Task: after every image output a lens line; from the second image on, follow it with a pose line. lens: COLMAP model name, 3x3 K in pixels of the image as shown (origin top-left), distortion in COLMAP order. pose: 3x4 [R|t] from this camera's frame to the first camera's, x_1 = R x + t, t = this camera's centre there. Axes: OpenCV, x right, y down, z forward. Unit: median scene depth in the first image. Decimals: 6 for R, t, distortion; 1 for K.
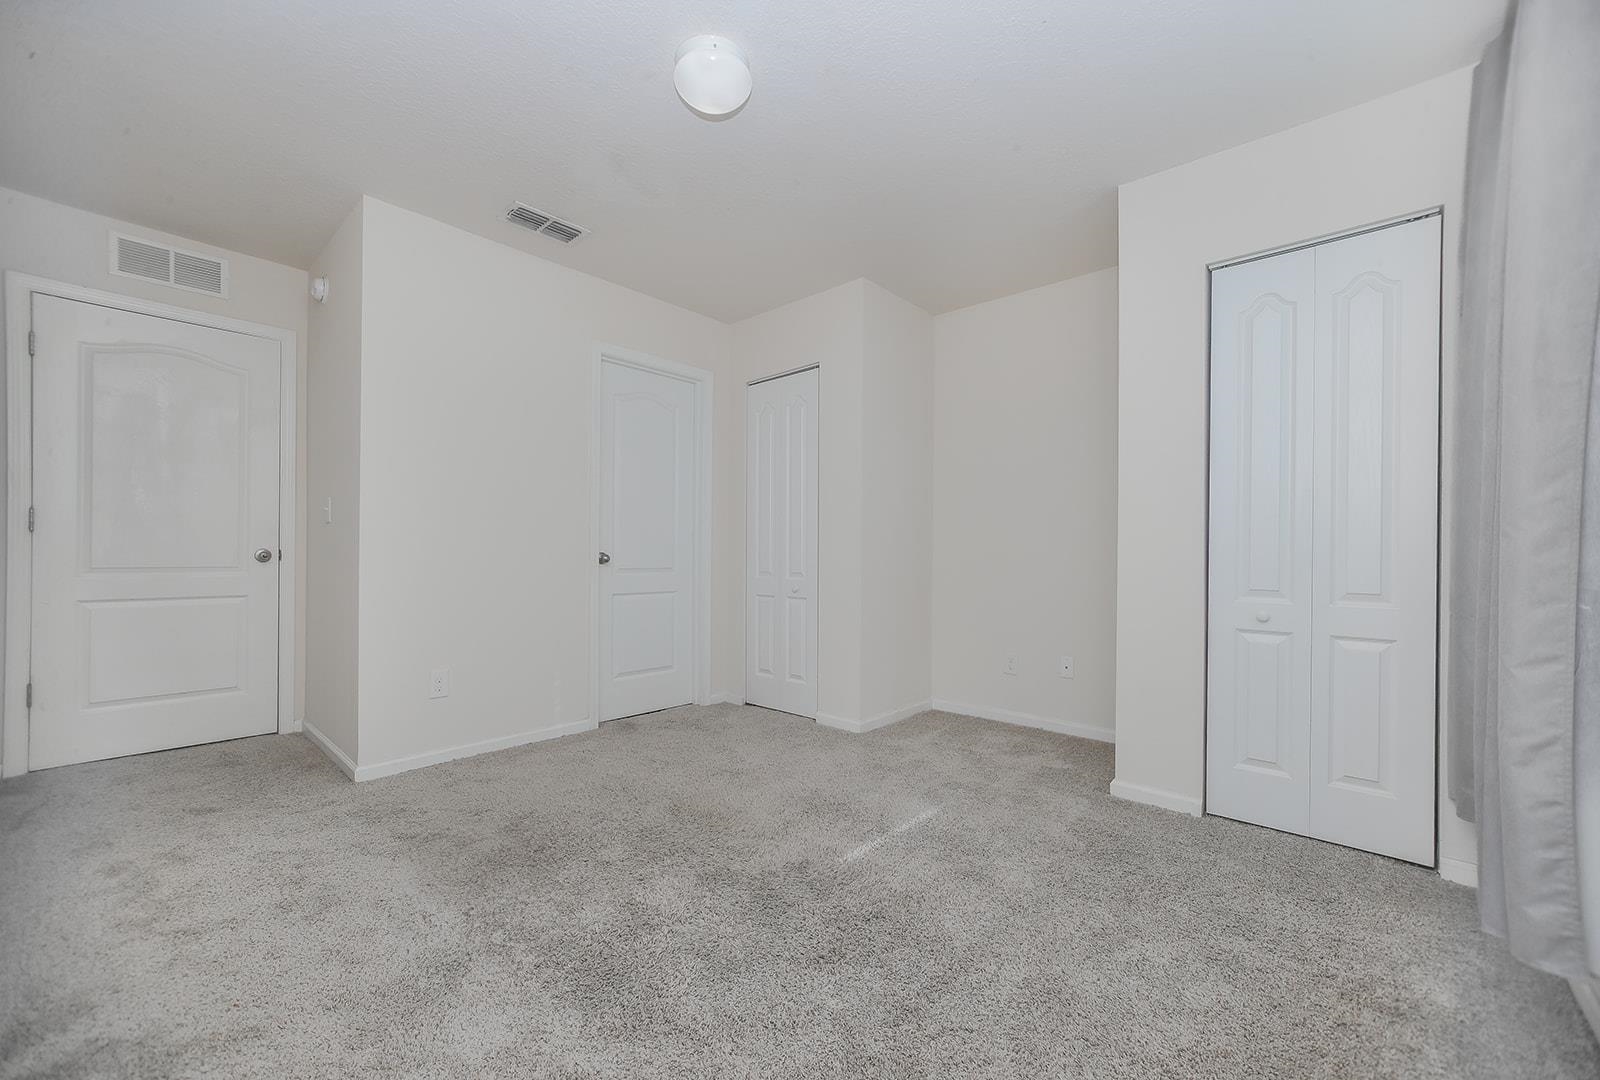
lens RADIAL K [[631.8, 0, 802.6], [0, 631.8, 552.8], [0, 0, 1]] dist [0.000379, 0.000075]
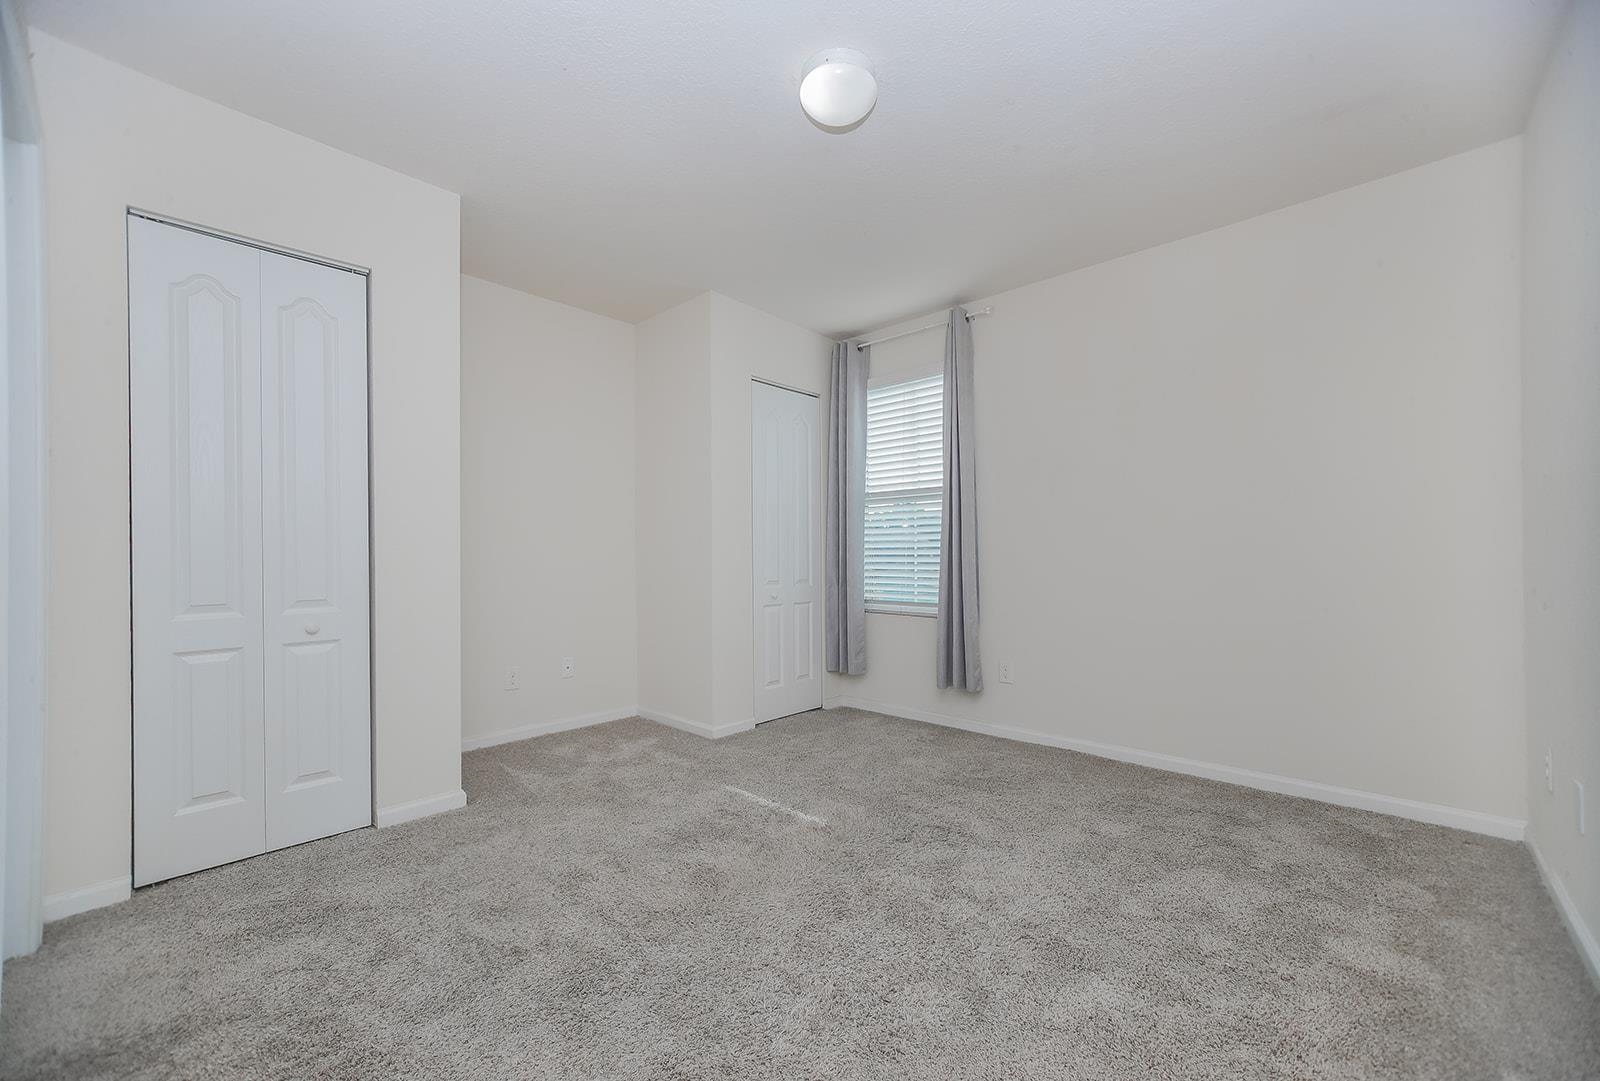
lens RADIAL K [[631.8, 0, 802.6], [0, 631.8, 553.3], [0, 0, 1]] dist [0.000379, 0.000075]
pose [[0.009893, 0.004723, 0.999940, -0.246264], [0.009827, 0.999940, -0.004821, -0.001720], [-0.999903, 0.009874, 0.009846, 0.225351]]
